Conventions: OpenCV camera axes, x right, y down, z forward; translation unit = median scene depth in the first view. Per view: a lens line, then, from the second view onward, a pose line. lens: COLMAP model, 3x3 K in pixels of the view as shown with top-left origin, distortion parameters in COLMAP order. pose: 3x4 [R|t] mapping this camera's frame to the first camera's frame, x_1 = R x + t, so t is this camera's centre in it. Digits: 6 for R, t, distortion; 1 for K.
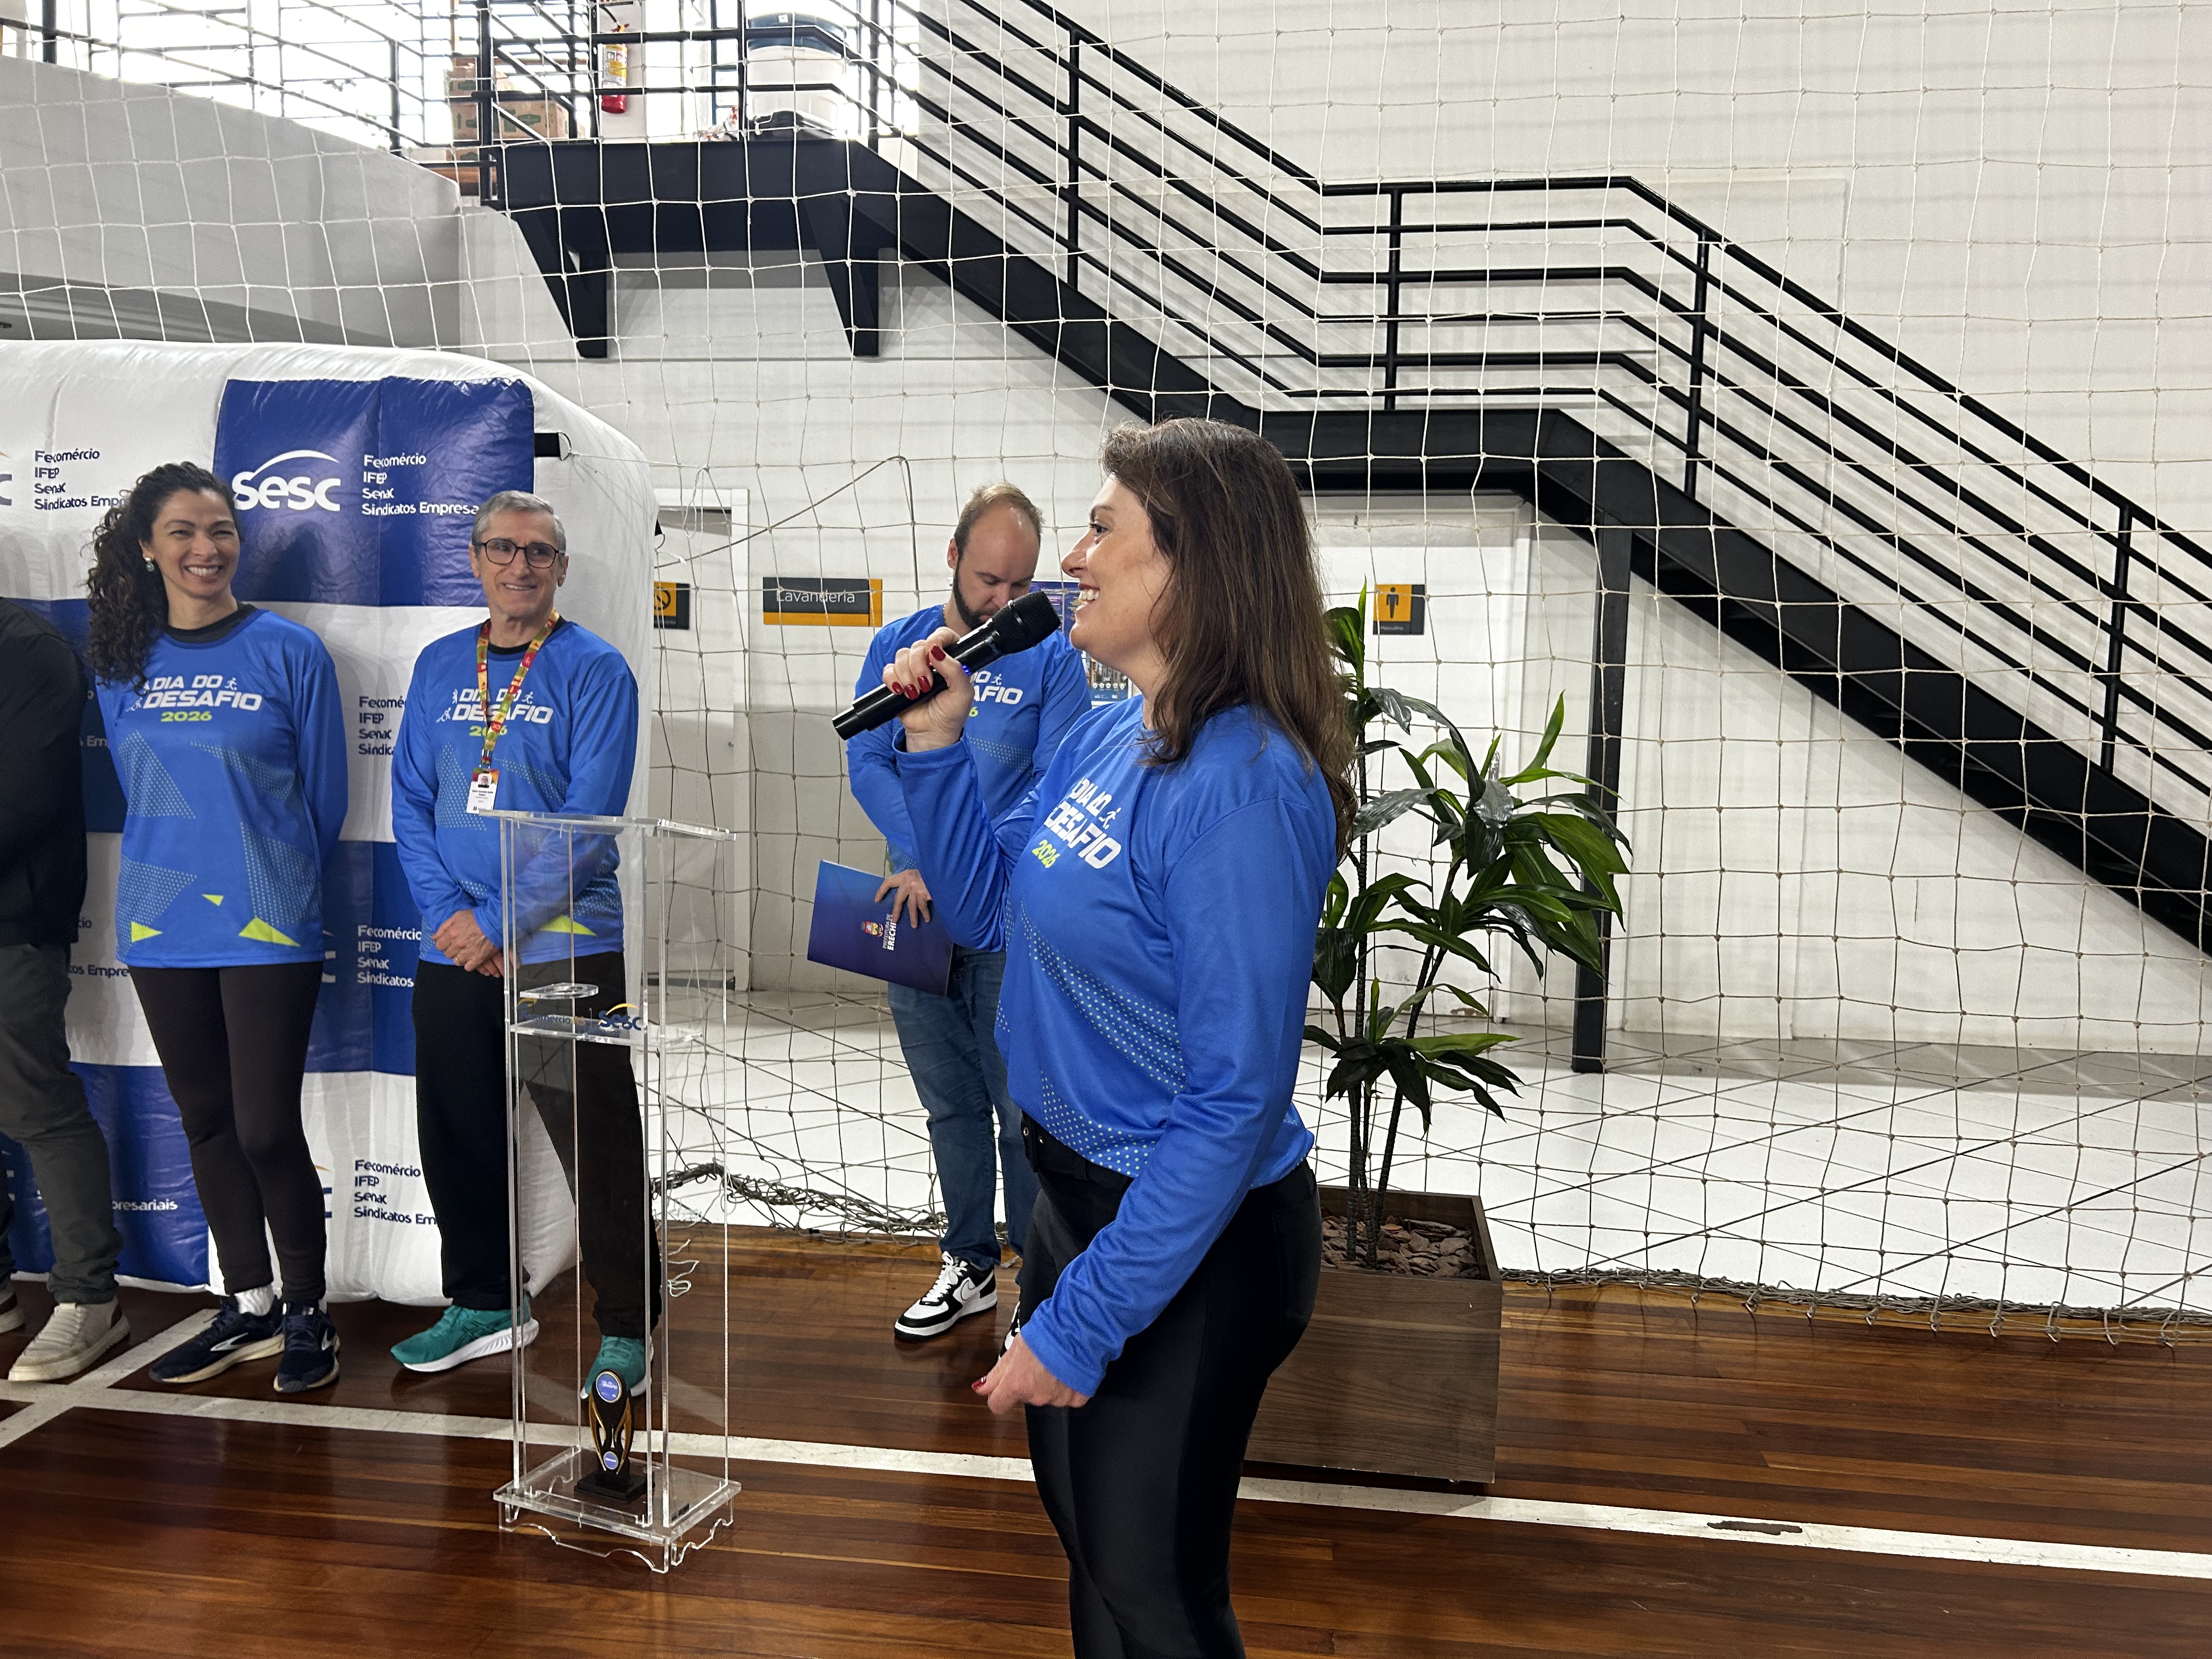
lens RADIAL K [[1625.6, 0, 1106.0], [0, 1625.6, 829.5], [0, 0, 1]] dist [-0.003258, -0.002642]
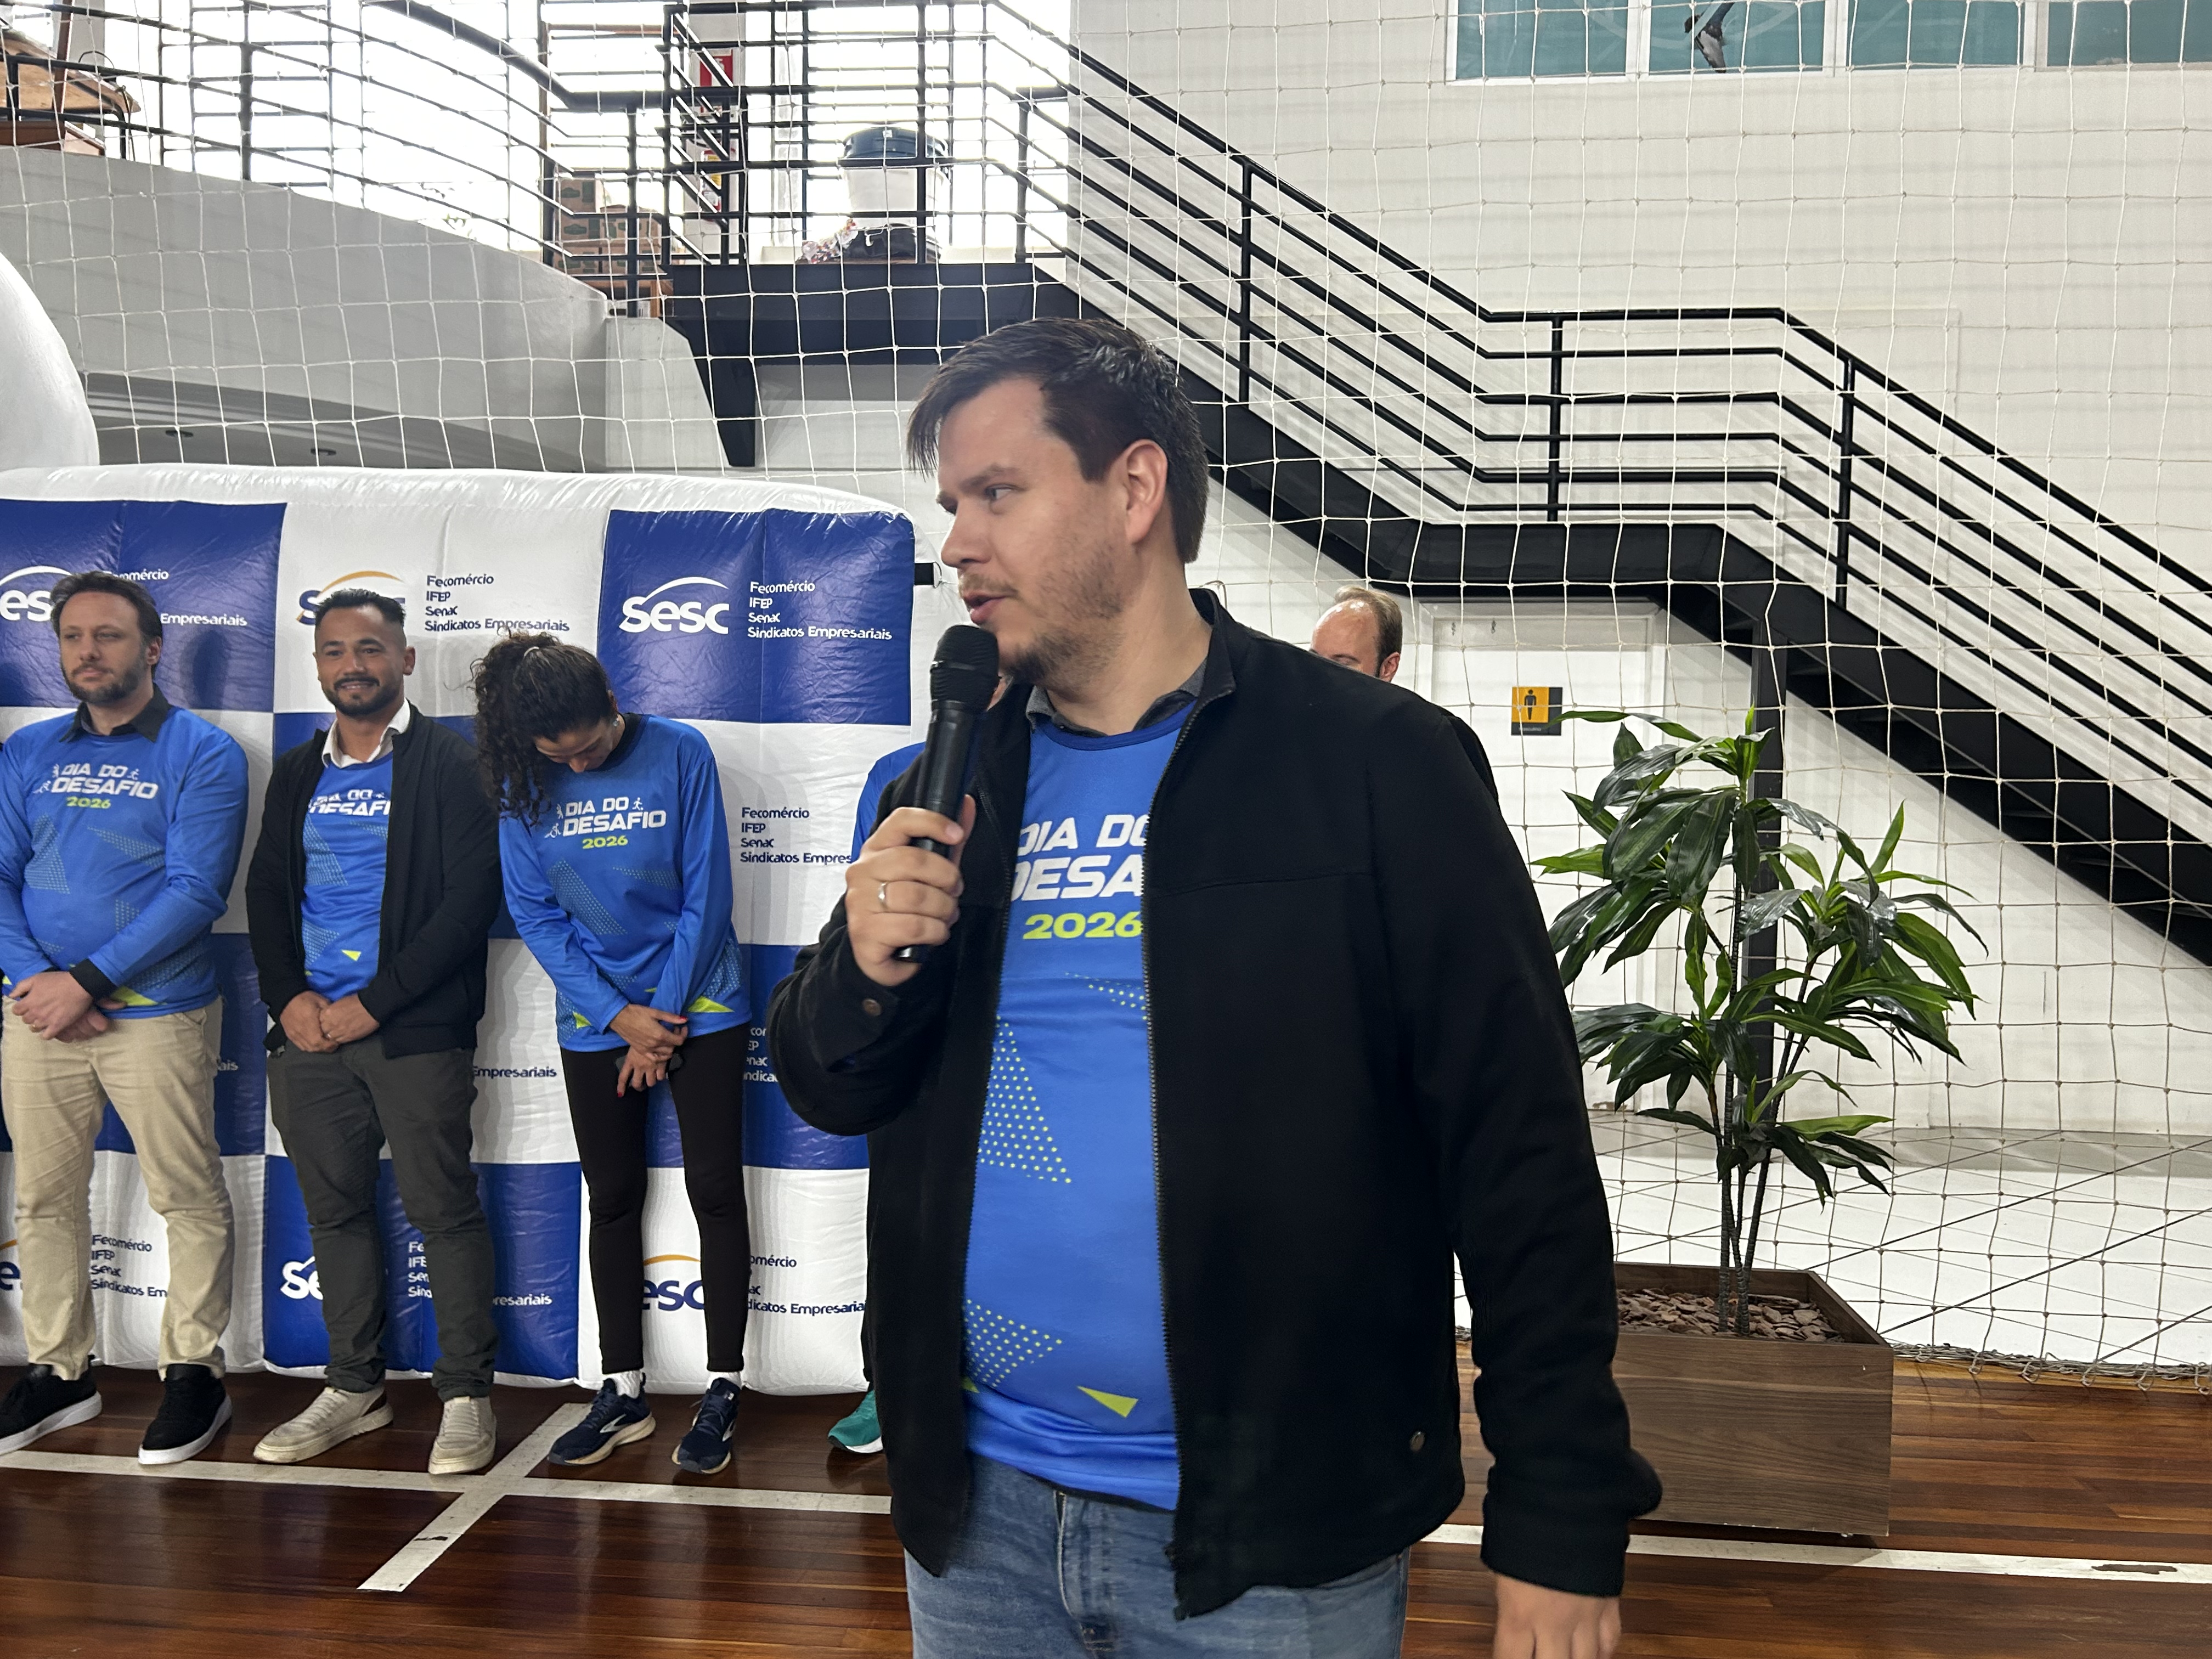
lens RADIAL K [[1683.5, 0, 1106.0], [0, 1683.5, 829.5], [0, 0, 1]] dist [0.028263, -0.044187]
pose [[0.999222, -0.003493, 0.039278, -0.263578], [0.005691, 0.998415, -0.055984, -0.004770], [-0.039020, 0.056164, 0.997659, -0.103351]]
